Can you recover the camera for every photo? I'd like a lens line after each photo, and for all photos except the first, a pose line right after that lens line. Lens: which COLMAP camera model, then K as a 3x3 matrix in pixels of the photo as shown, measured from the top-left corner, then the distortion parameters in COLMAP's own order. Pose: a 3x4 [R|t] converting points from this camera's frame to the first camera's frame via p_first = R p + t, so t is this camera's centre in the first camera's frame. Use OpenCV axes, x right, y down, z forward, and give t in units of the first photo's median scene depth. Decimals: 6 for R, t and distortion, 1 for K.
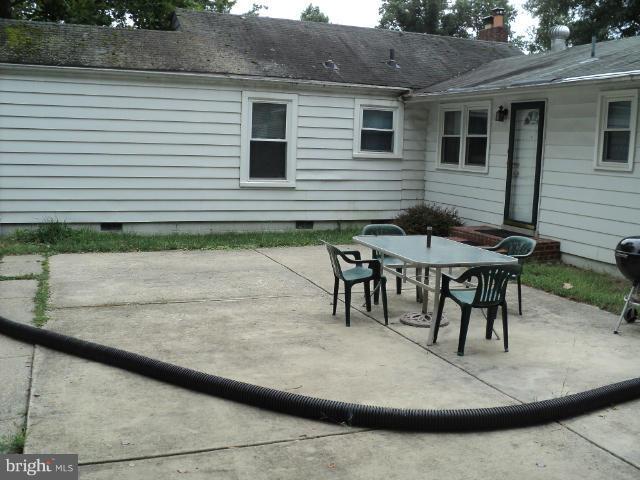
lens RADIAL K [[648.8, 0, 320.0], [0, 648.8, 240.0], [0, 0, 1]] dist [-0.209449, 0.225299]
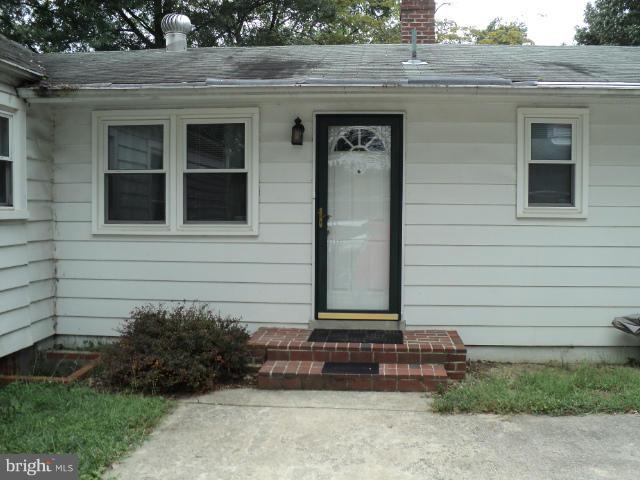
lens RADIAL K [[648.8, 0, 320.0], [0, 648.8, 240.0], [0, 0, 1]] dist [-0.209449, 0.225299]
pose [[0.423351, -0.070619, 0.903209, -0.224905], [0.138275, 0.990313, 0.012618, -0.096925], [-0.895351, 0.119550, 0.429015, 0.681393]]
